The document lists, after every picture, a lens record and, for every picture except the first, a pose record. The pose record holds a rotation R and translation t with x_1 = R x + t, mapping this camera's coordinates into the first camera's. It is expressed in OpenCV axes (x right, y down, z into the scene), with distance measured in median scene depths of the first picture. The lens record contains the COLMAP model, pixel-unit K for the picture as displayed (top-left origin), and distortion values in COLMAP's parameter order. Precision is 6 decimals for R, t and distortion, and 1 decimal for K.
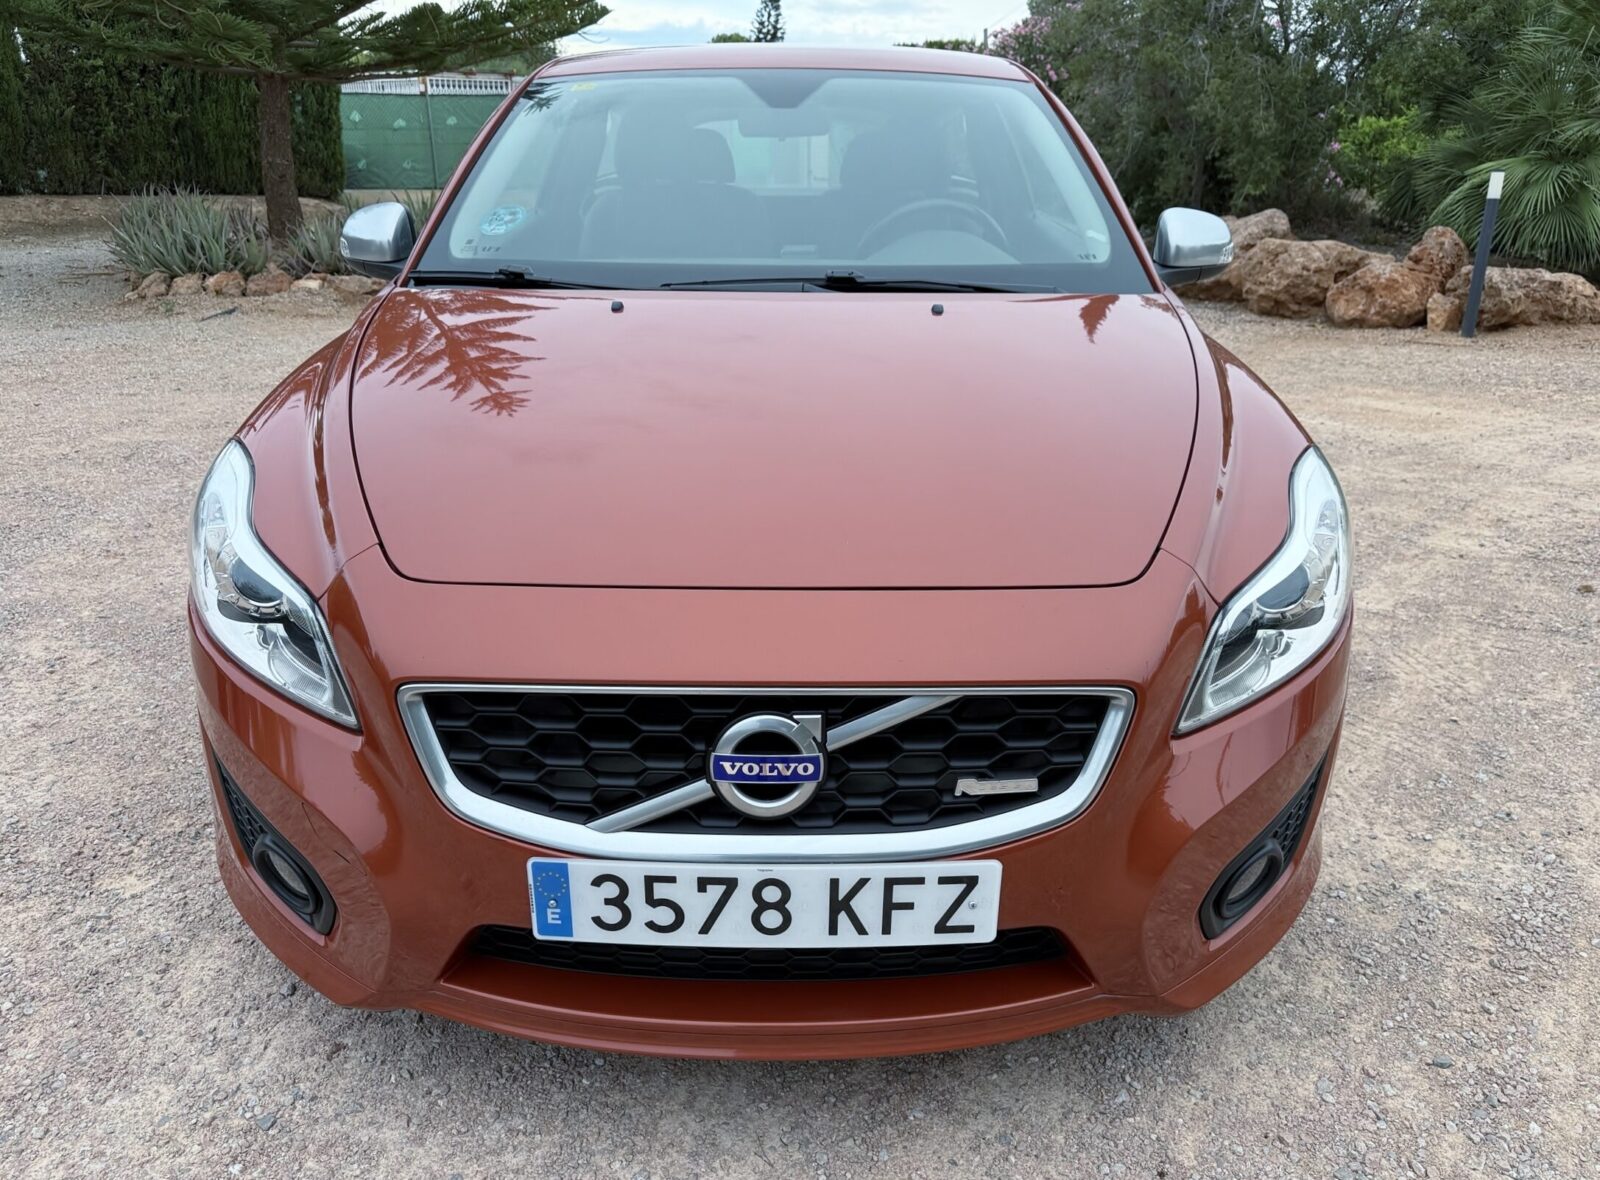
lens RADIAL K [[1169.4, 0, 800.0], [0, 1169.4, 590.0], [0, 0, 1]] dist [0.001394, -0.001236]
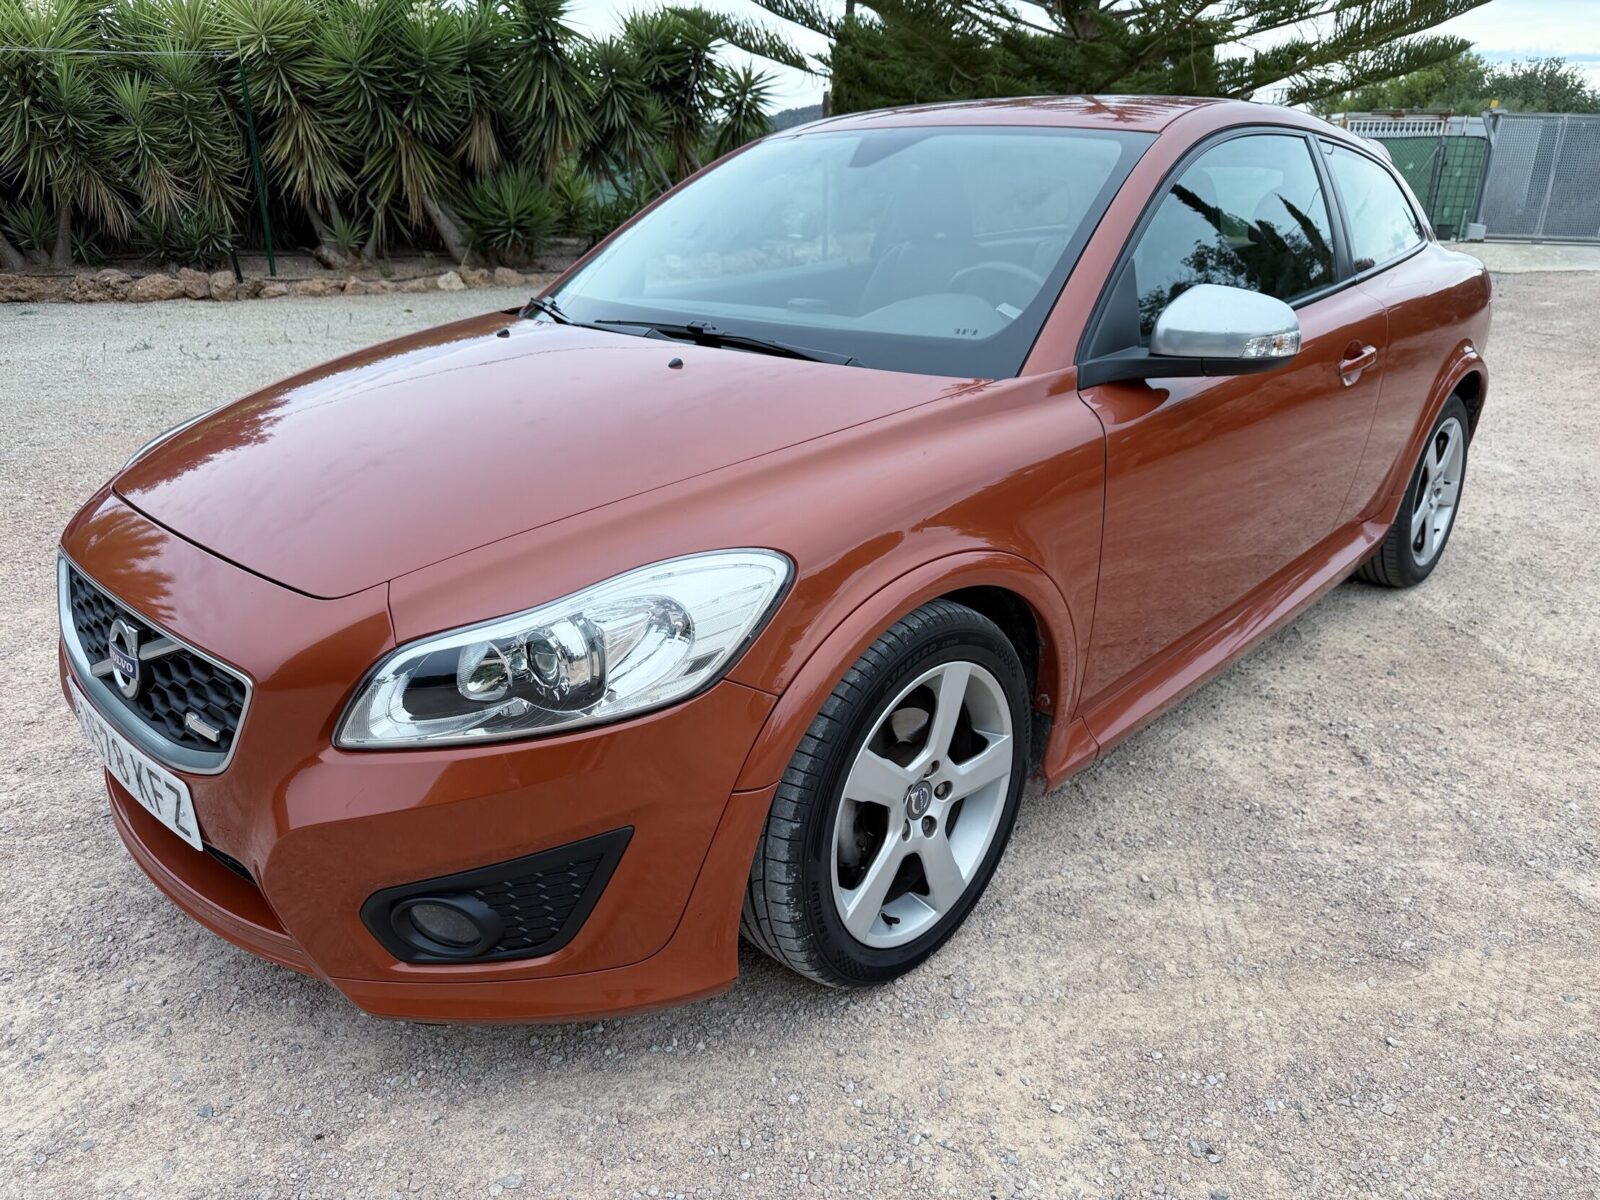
lens RADIAL K [[1132.2, 0, 795.6], [0, 1132.2, 604.9], [0, 0, 1]] dist [0.001858, -0.006052]
pose [[0.721833, 0.241363, -0.648615, 1.091991], [-0.248208, 0.965151, 0.082926, -0.170249], [0.646026, 0.101133, 0.756586, 0.387632]]
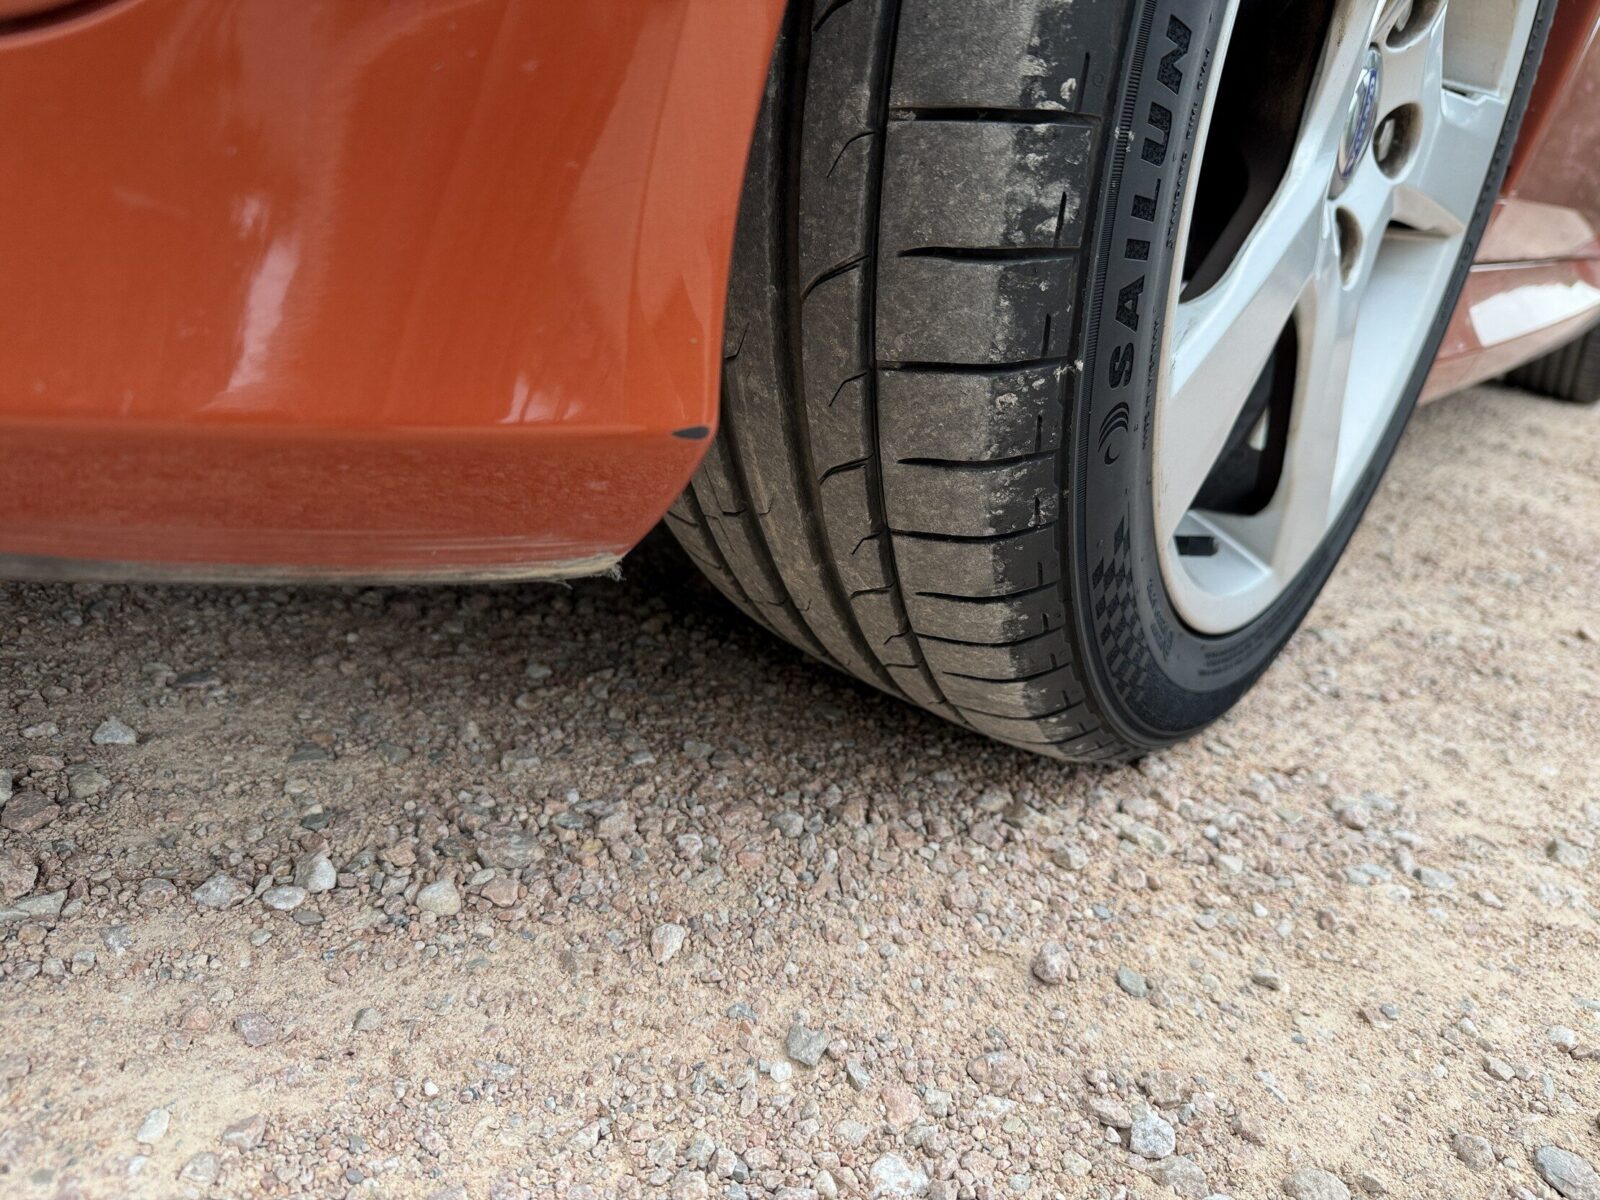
lens RADIAL K [[1170.5, 0, 808.3], [0, 1170.5, 600.6], [0, 0, 1]] dist [-0.000379, -0.042649]
pose [[0.774488, 0.350090, -0.526883, 0.602401], [-0.374620, 0.924972, 0.063933, 0.239350], [0.509734, 0.147866, 0.847530, 1.001819]]
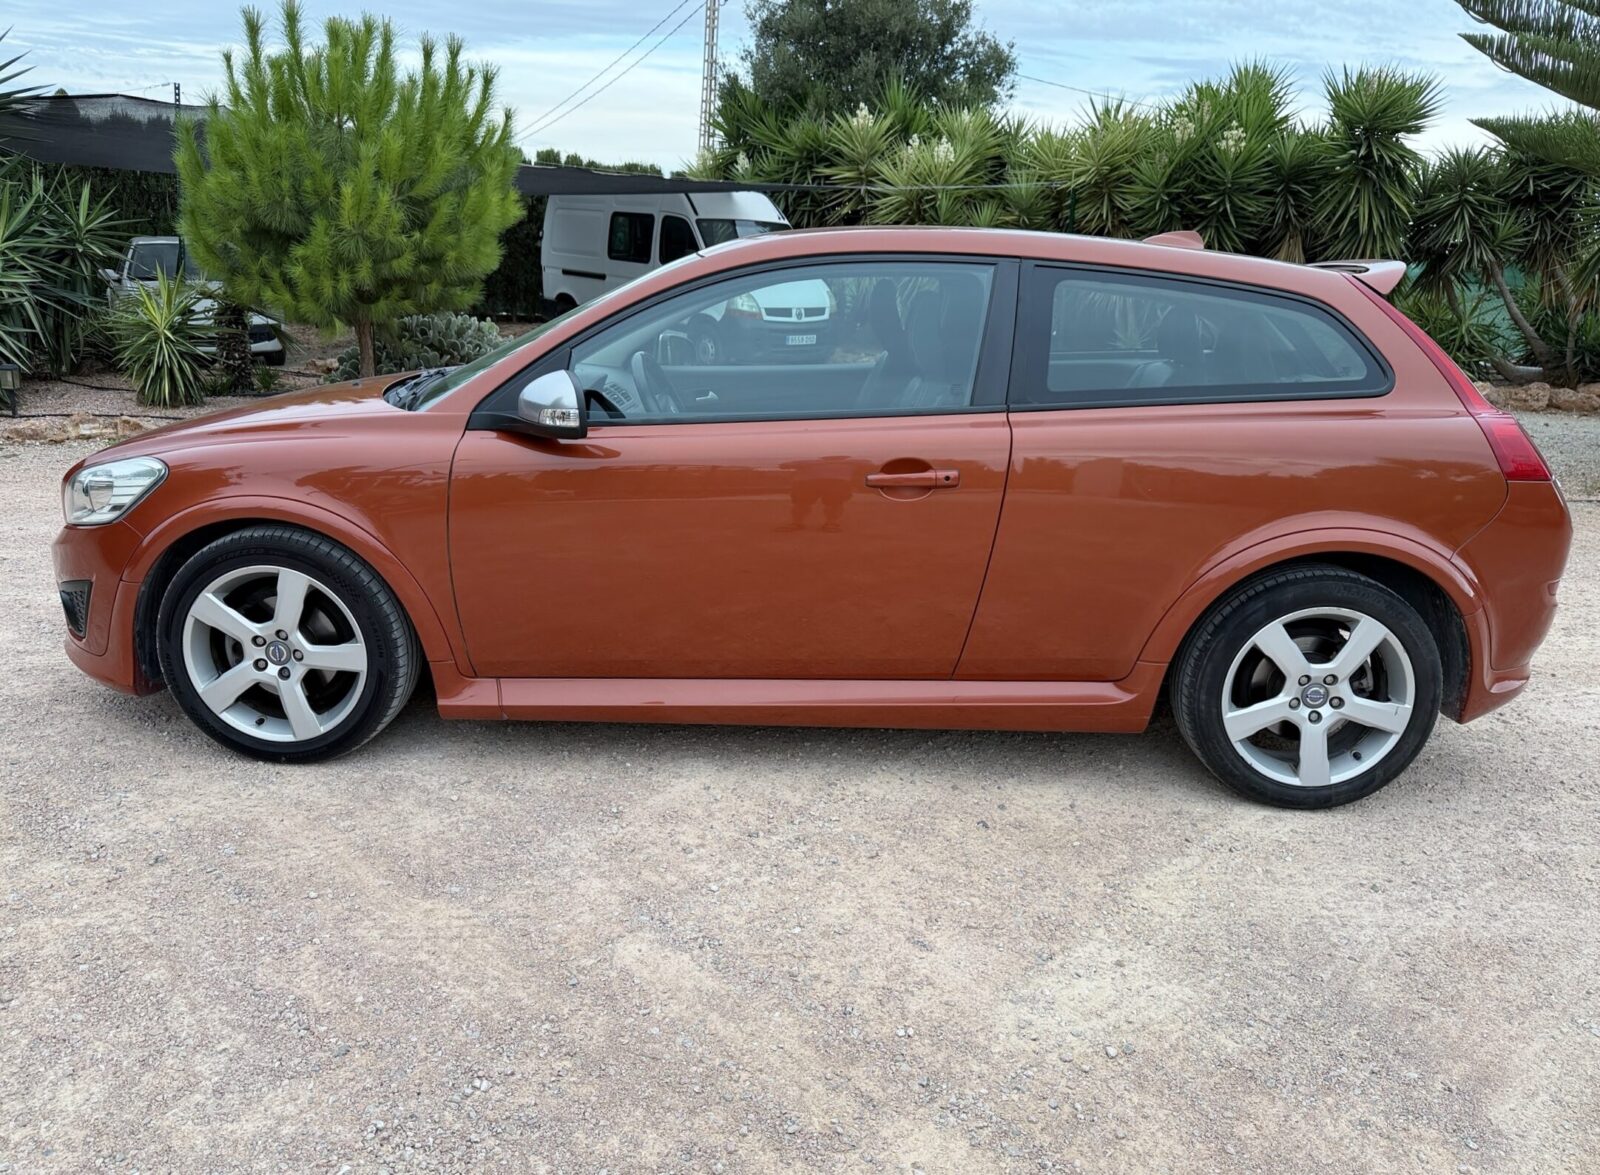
lens RADIAL K [[1205.6, 0, 800.0], [0, 1205.6, 587.5], [0, 0, 1]] dist [-0.001813, -0.002389]
pose [[-0.042717, 0.245768, -0.968387, 2.351263], [-0.387945, 0.889136, 0.242768, -0.830359], [0.920692, 0.386051, 0.057364, 2.022998]]
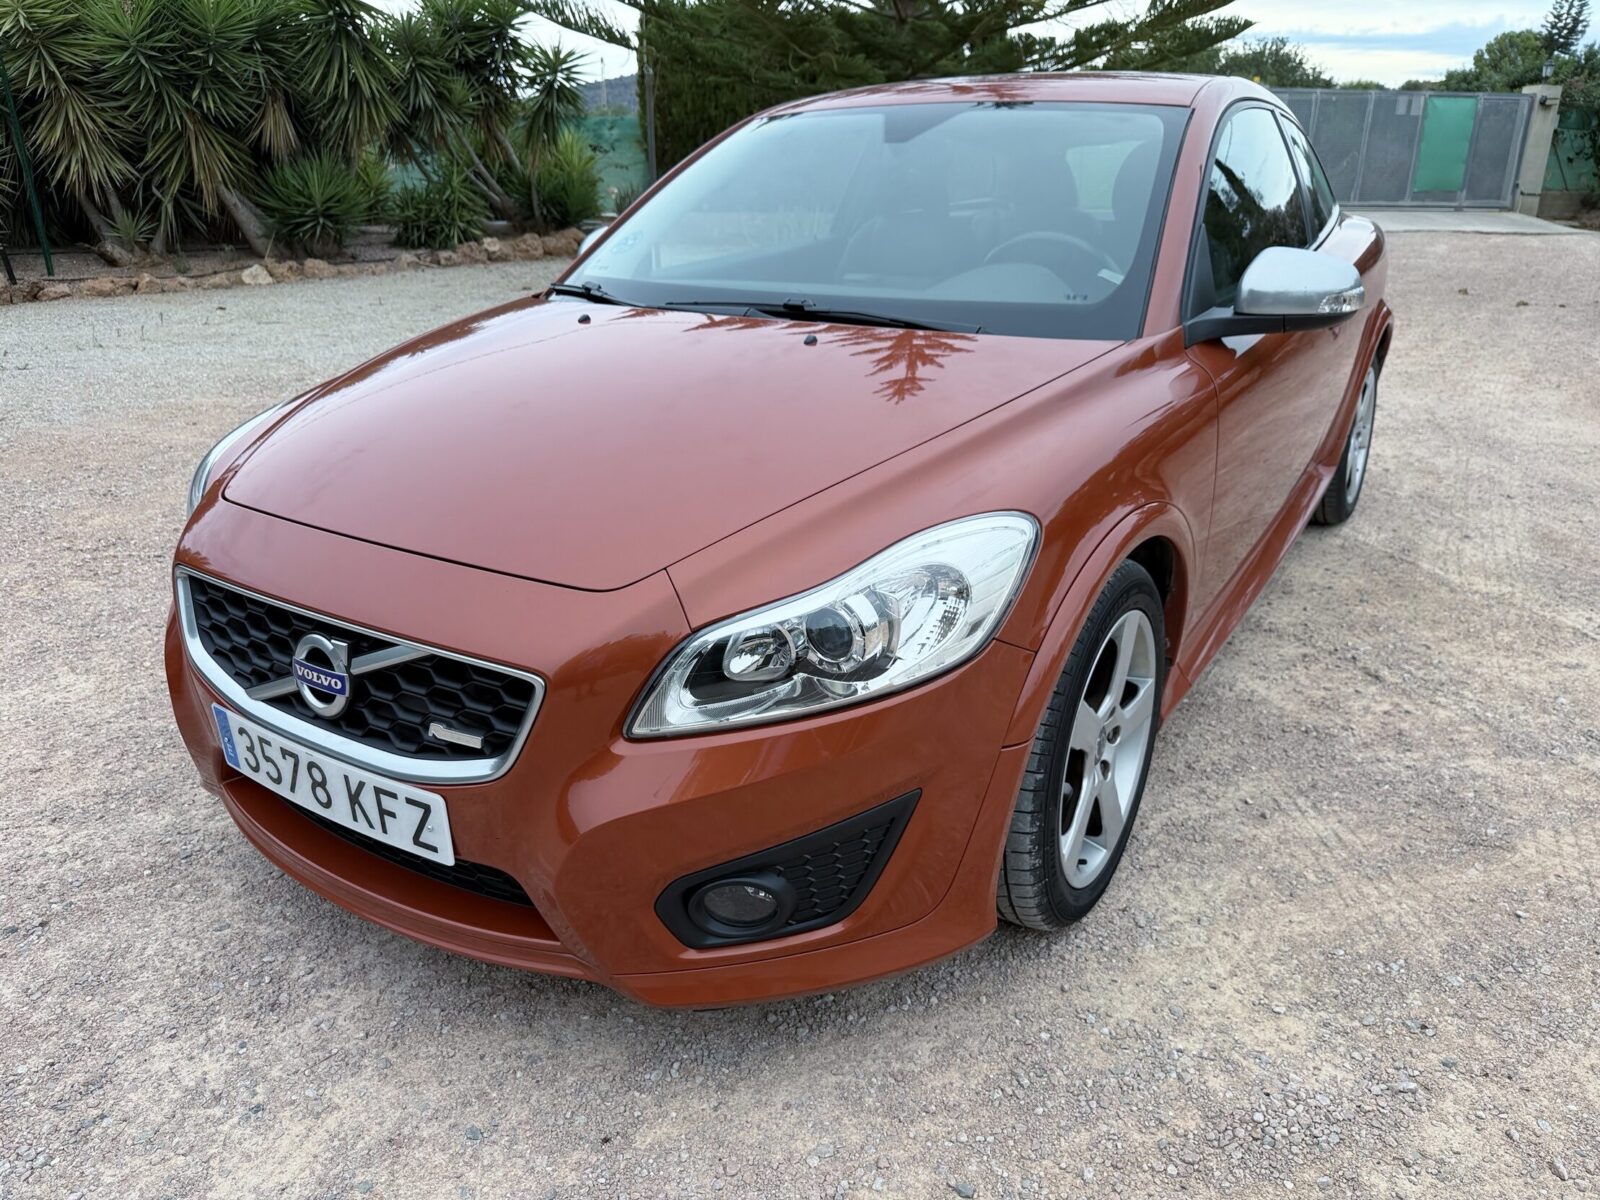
lens RADIAL K [[1137.5, 0, 788.8], [0, 1137.5, 604.0], [0, 0, 1]] dist [0.001201, -0.005384]
pose [[0.834856, 0.188211, -0.517293, 0.816810], [-0.184038, 0.981090, 0.059939, -0.076640], [0.518792, 0.045161, 0.853707, 0.146794]]
